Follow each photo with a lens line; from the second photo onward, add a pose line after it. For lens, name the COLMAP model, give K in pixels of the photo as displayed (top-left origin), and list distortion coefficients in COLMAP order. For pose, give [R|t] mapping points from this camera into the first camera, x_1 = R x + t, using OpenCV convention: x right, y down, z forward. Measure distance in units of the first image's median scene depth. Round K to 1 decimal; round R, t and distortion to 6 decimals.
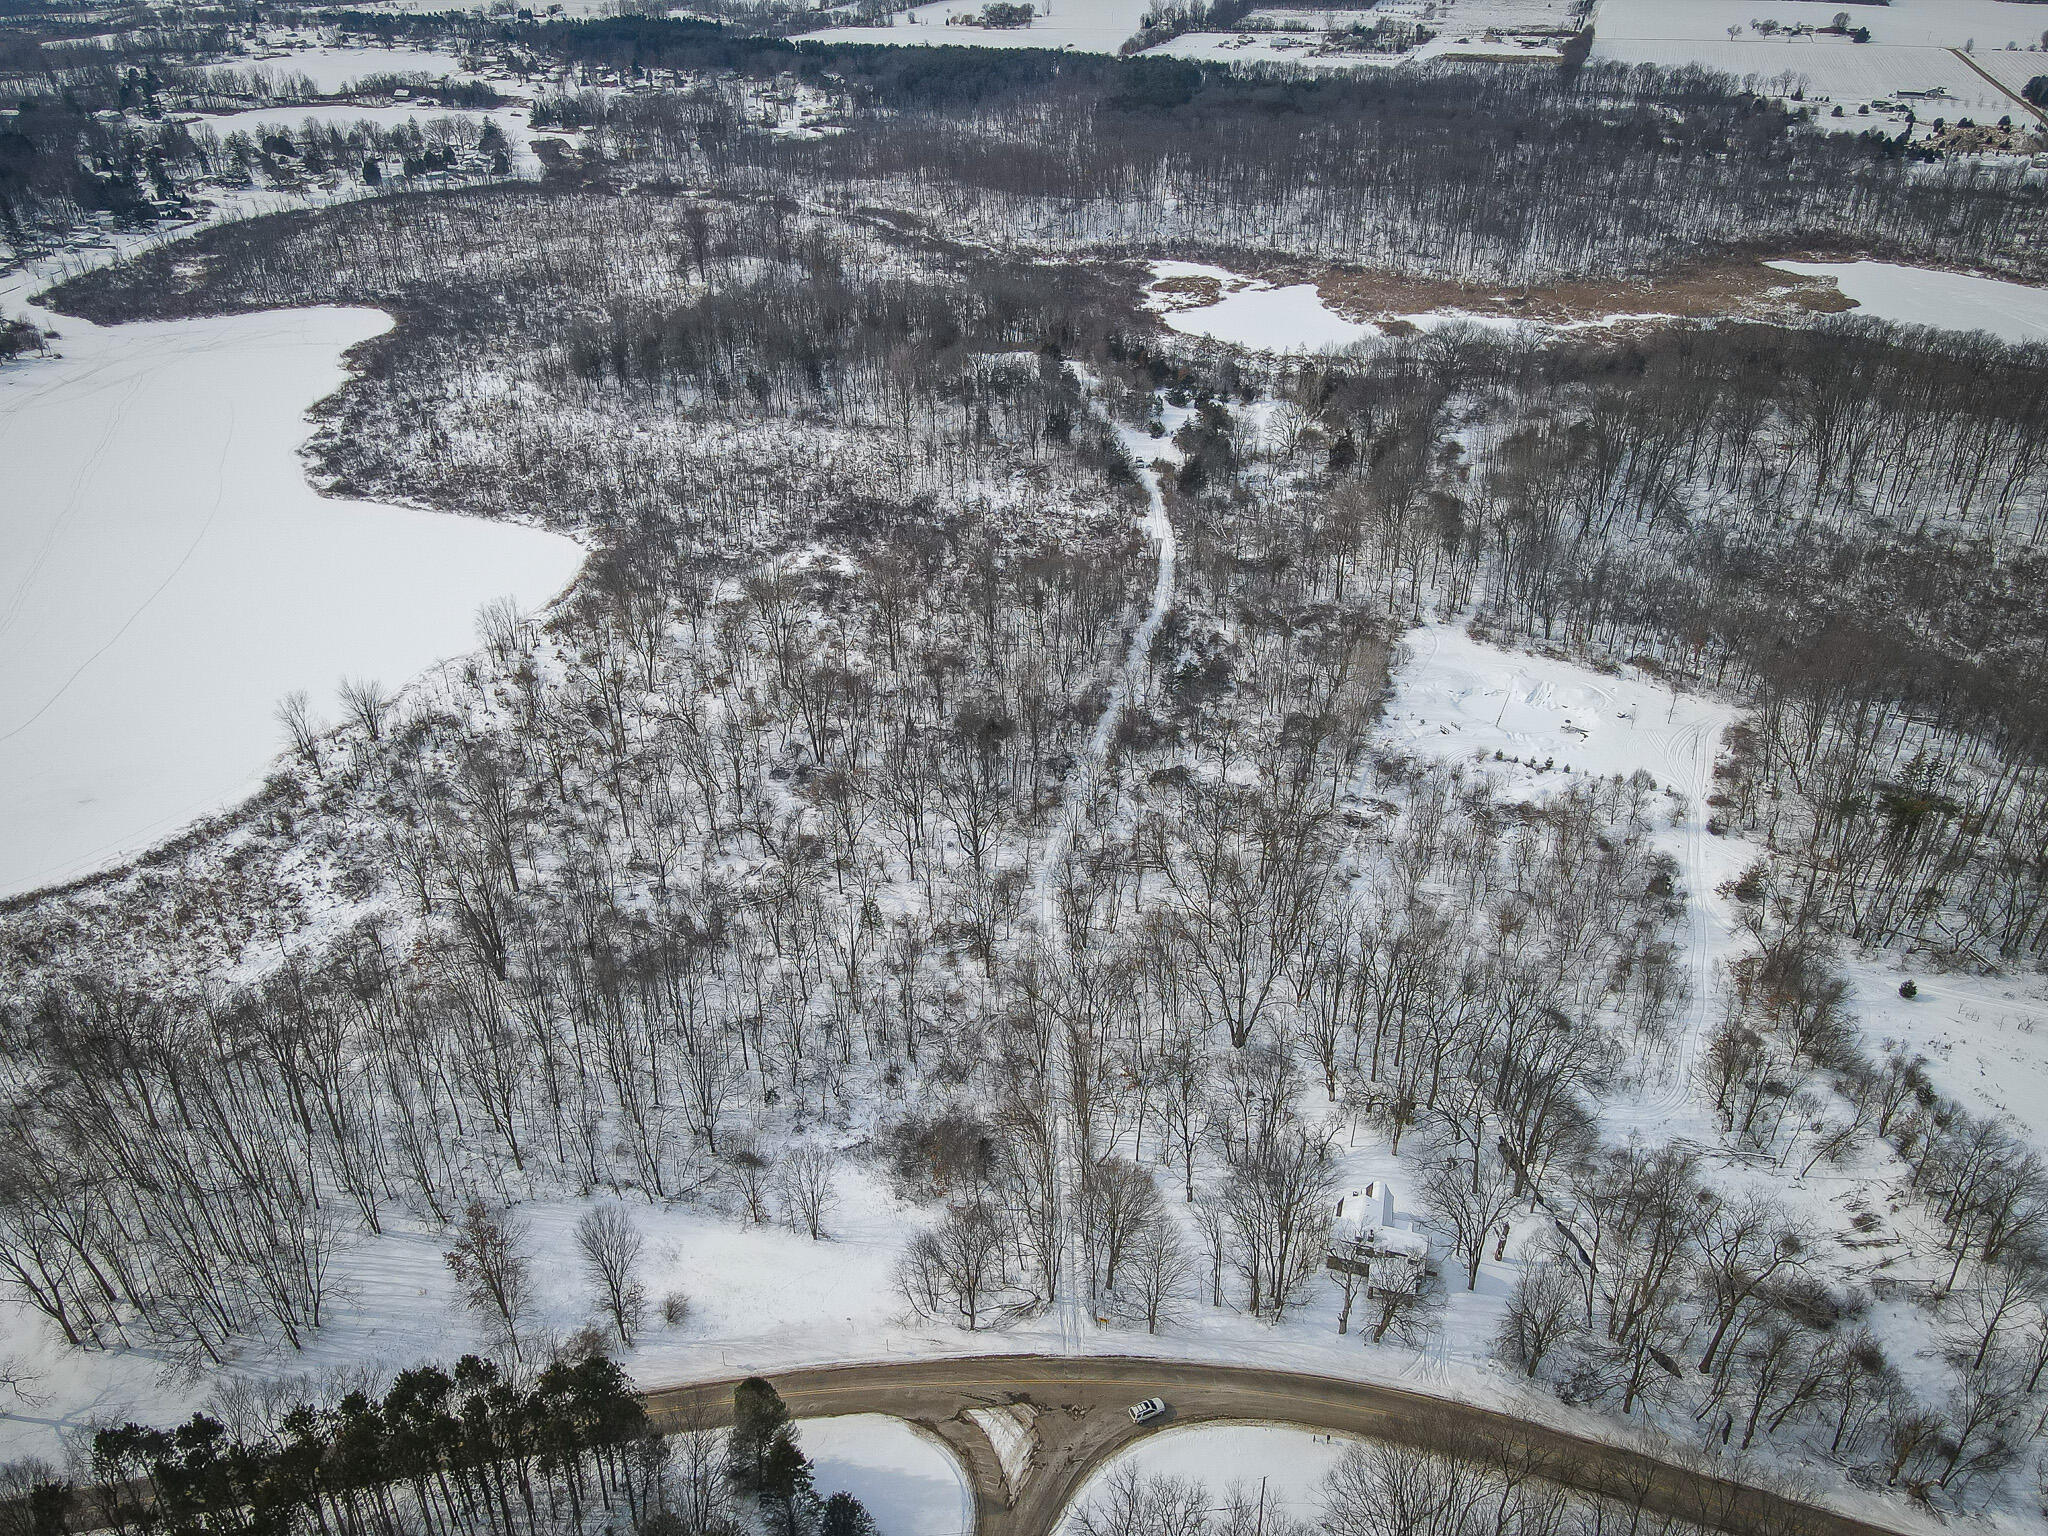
lens RADIAL K [[1509.8, 0, 1021.3], [0, 1509.8, 760.6], [0, 0, 1]] dist [0.020141, 0.016263]
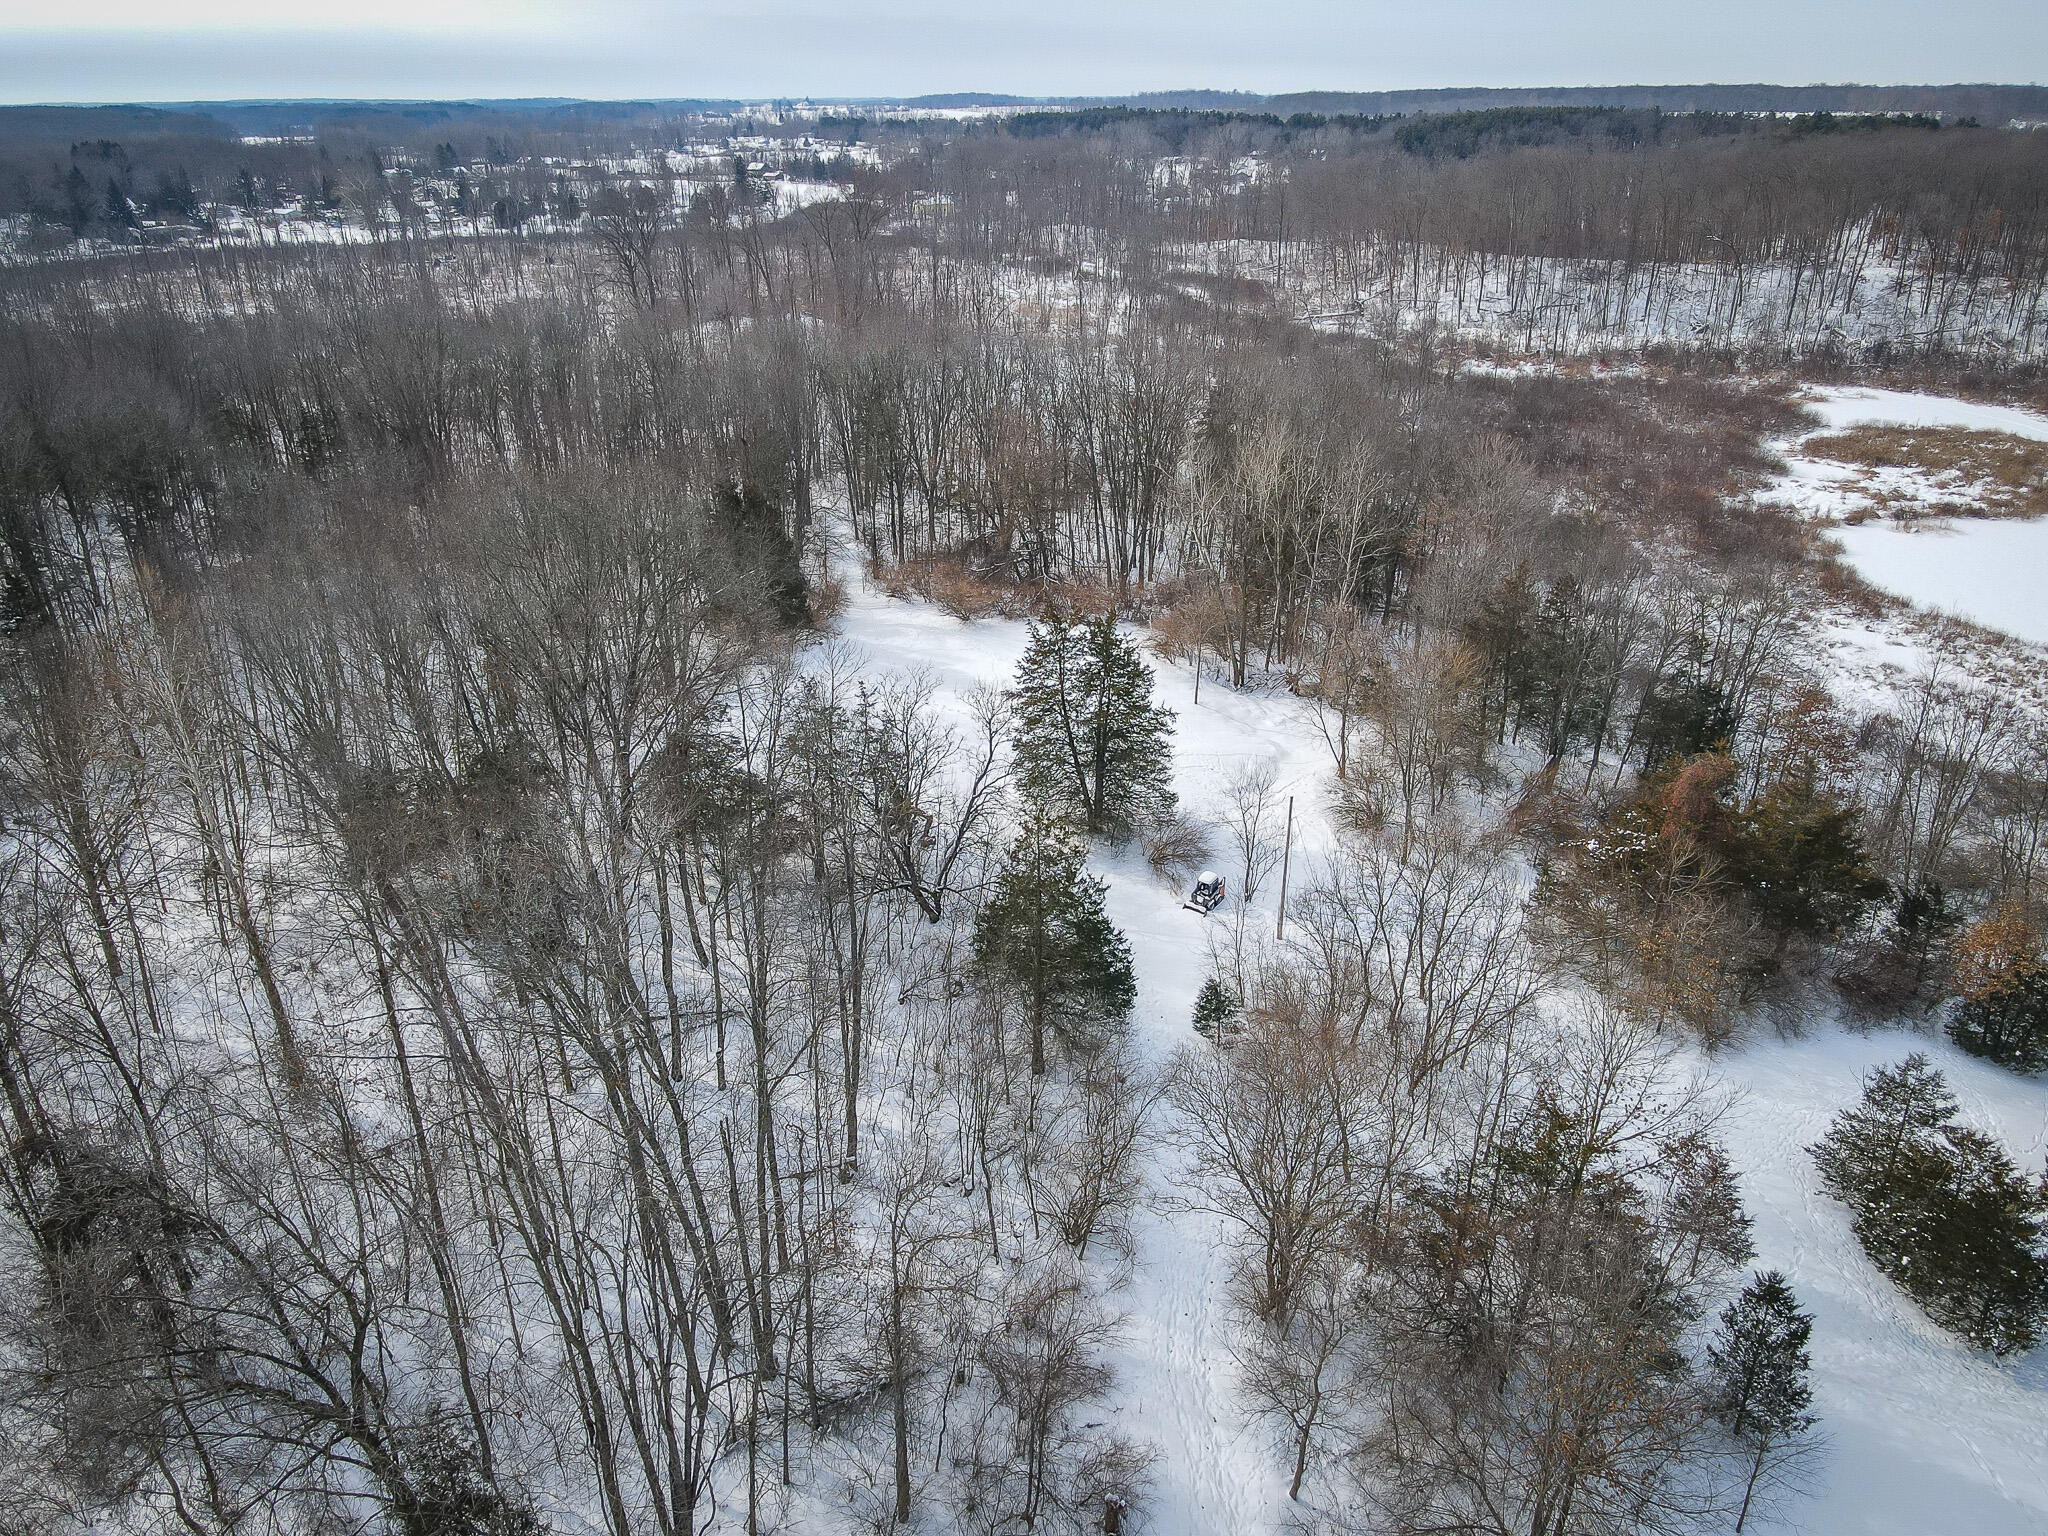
lens RADIAL K [[1509.8, 0, 1028.9], [0, 1509.8, 775.2], [0, 0, 1]] dist [0.020141, 0.016263]
pose [[0.927655, 0.153313, -0.340515, 0.071389], [-0.188940, 0.979208, -0.073848, -0.247393], [0.322113, 0.132843, 0.937334, 0.851315]]
